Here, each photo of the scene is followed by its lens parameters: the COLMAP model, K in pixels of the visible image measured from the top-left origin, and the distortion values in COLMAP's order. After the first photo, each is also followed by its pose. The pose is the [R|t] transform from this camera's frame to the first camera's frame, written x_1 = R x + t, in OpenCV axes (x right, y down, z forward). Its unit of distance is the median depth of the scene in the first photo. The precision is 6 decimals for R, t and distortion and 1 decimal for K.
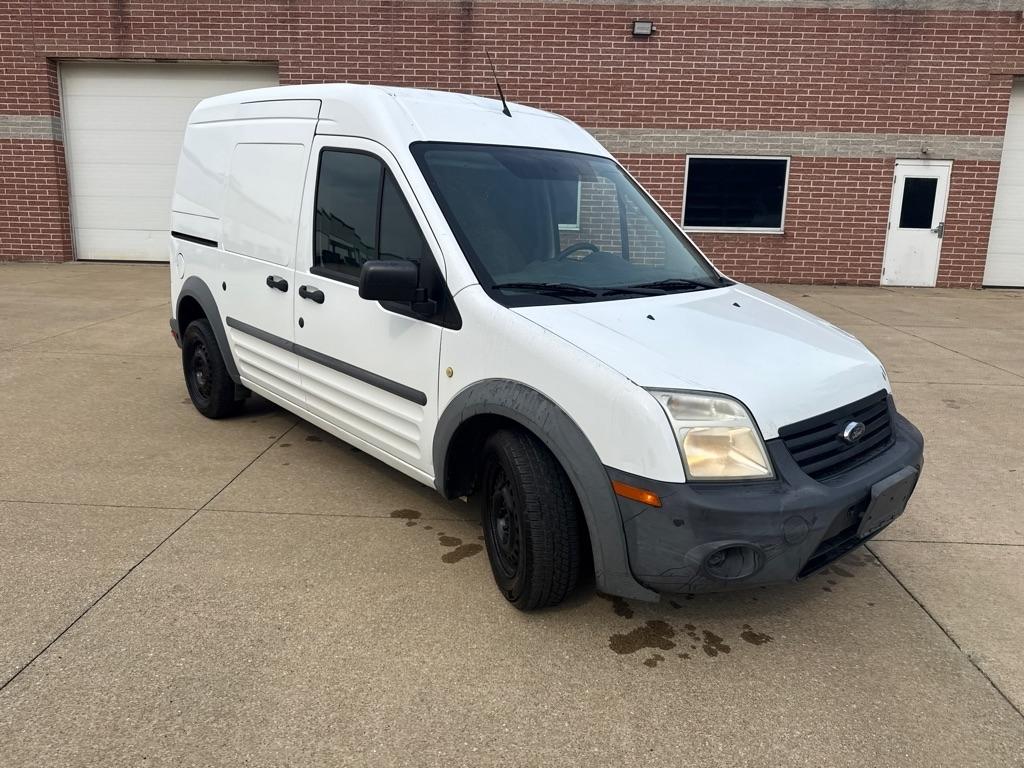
lens RADIAL K [[729.0, 0, 513.4], [0, 729.0, 383.7], [0, 0, 1]] dist [0.000682, -0.010428]
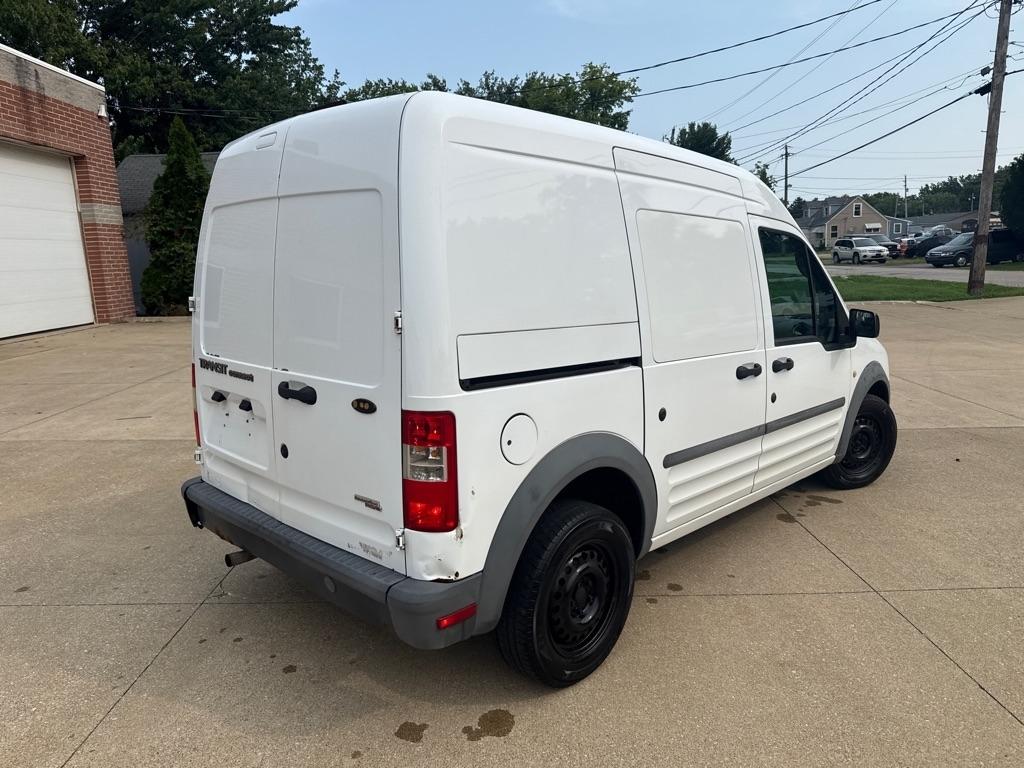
lens RADIAL K [[724.9, 0, 534.2], [0, 724.9, 387.0], [0, 0, 1]] dist [0.007673, -0.020482]
pose [[-0.086548, -0.200229, 0.975919, -1.181104], [0.247984, 0.944432, 0.215760, -0.378398], [-0.964890, 0.260686, -0.032085, 1.286104]]
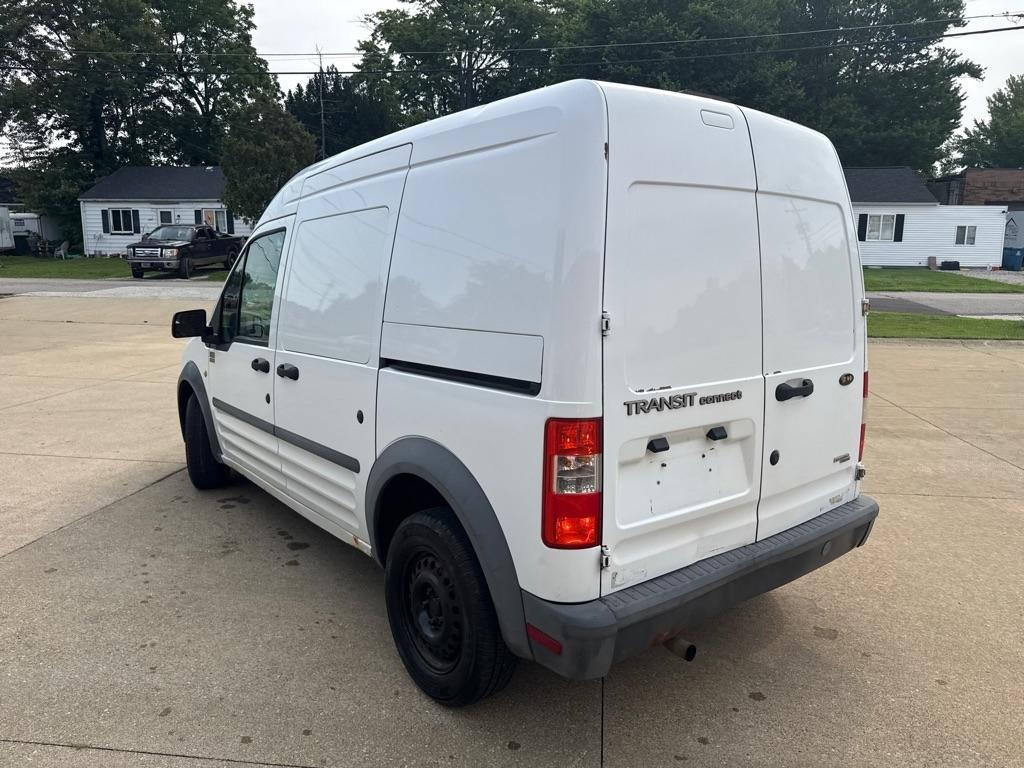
lens RADIAL K [[724.9, 0, 524.7], [0, 724.9, 372.9], [0, 0, 1]] dist [0.007673, -0.020482]
pose [[-0.997189, -0.047216, 0.058172, -0.311613], [-0.021265, 0.922869, 0.384527, -0.550824], [-0.071840, 0.382209, -0.921279, 2.100741]]
